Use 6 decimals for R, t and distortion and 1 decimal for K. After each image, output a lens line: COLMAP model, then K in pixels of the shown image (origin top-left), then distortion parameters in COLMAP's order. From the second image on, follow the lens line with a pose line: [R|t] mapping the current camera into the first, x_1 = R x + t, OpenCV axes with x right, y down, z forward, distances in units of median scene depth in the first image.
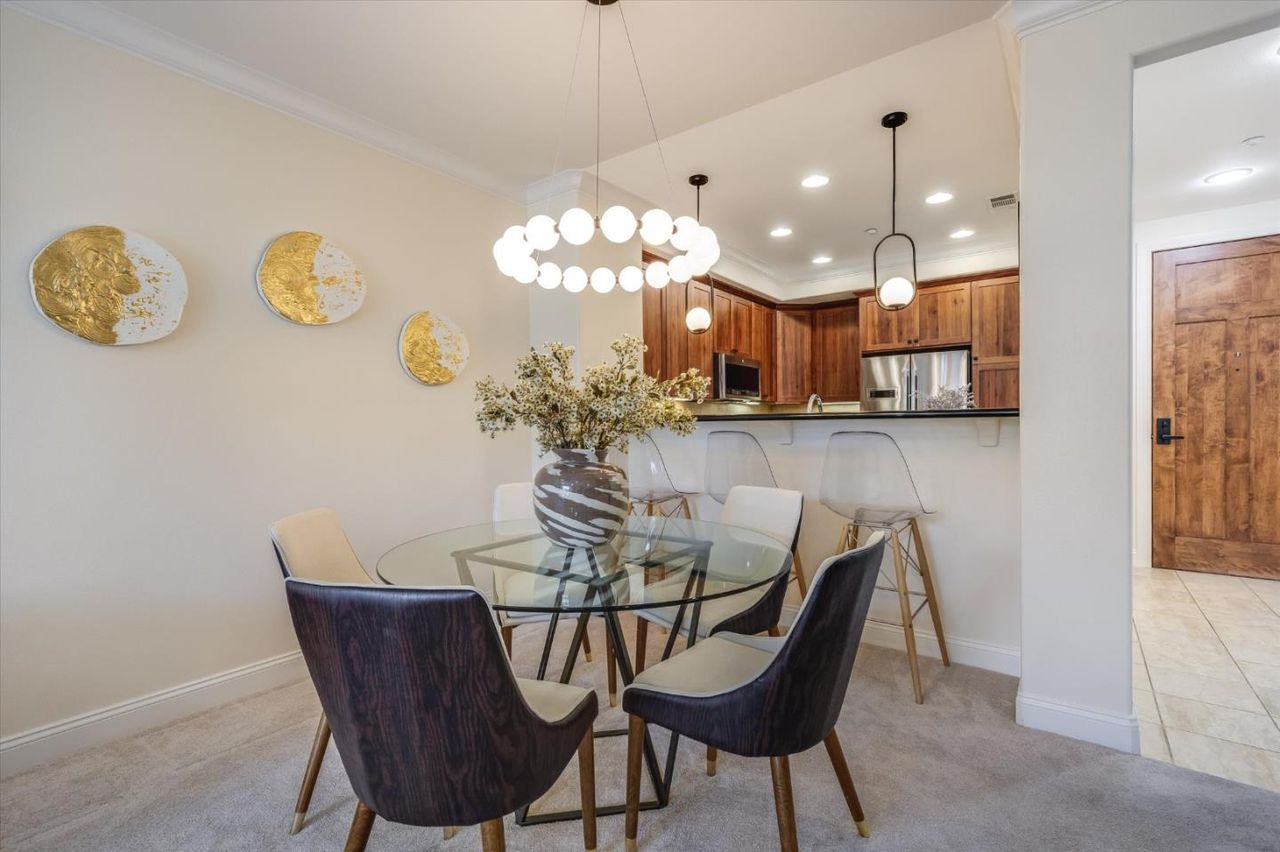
lens RADIAL K [[578.4, 0, 645.8], [0, 578.4, 430.0], [0, 0, 1]] dist [0.006462, 0.001964]
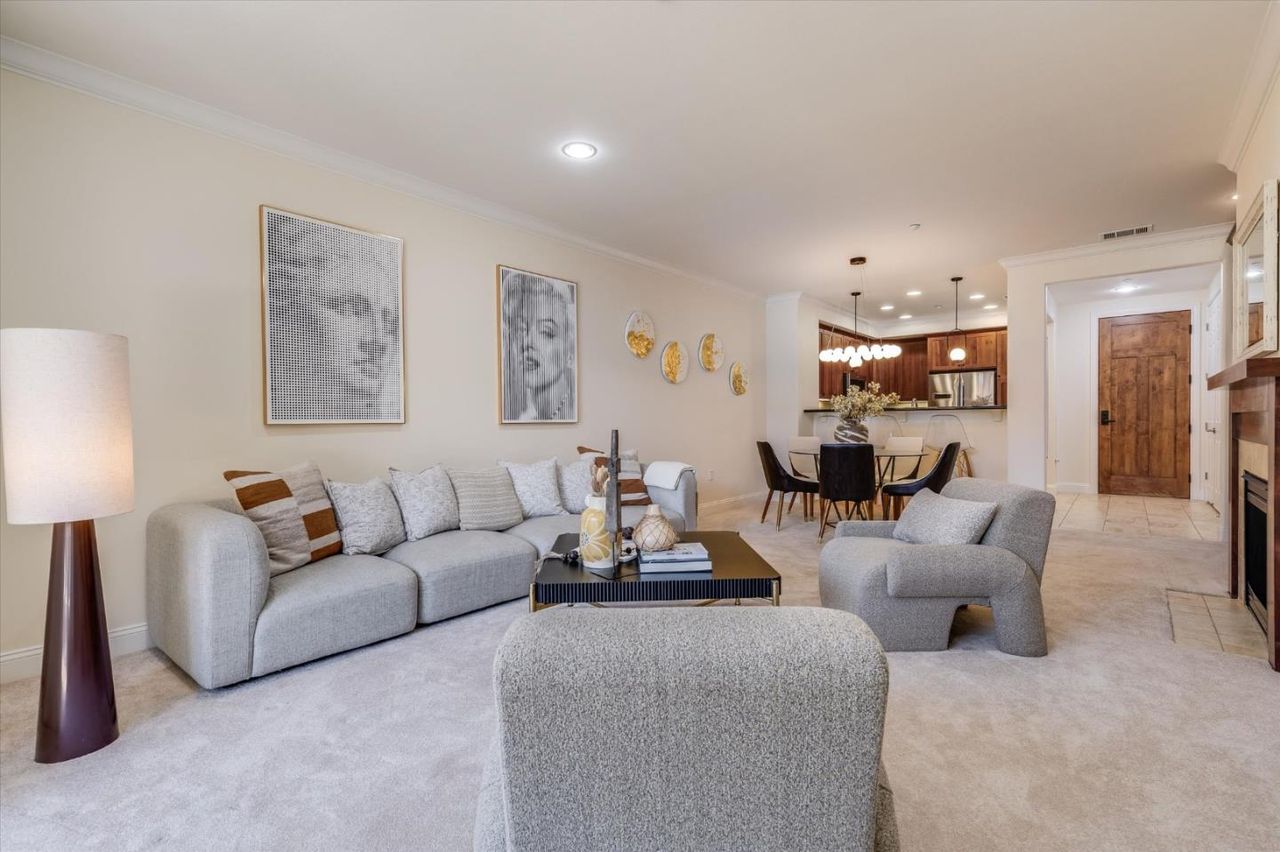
lens RADIAL K [[578.4, 0, 642.5], [0, 578.4, 429.7], [0, 0, 1]] dist [0.006462, 0.001964]
pose [[0.998409, 0.002058, -0.056341, -0.447621], [-0.001689, 0.999977, 0.006588, 0.030253], [0.056354, -0.006482, 0.998390, -0.894708]]
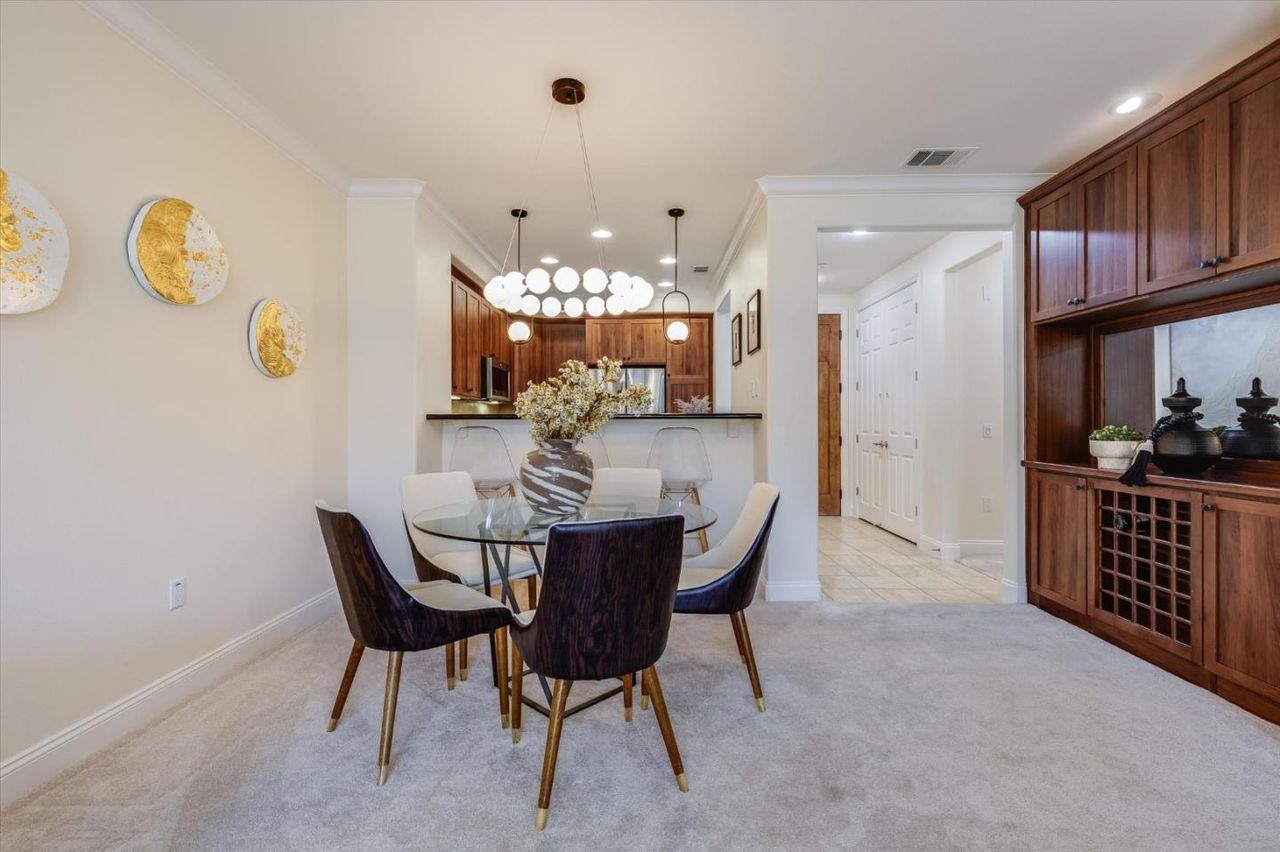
lens RADIAL K [[578.4, 0, 641.8], [0, 578.4, 420.1], [0, 0, 1]] dist [0.006462, 0.001964]
pose [[0.810648, 0.010598, 0.585438, -0.320625], [-0.002405, 0.999888, -0.014770, 0.003682], [-0.585529, 0.010566, 0.810582, -0.077290]]
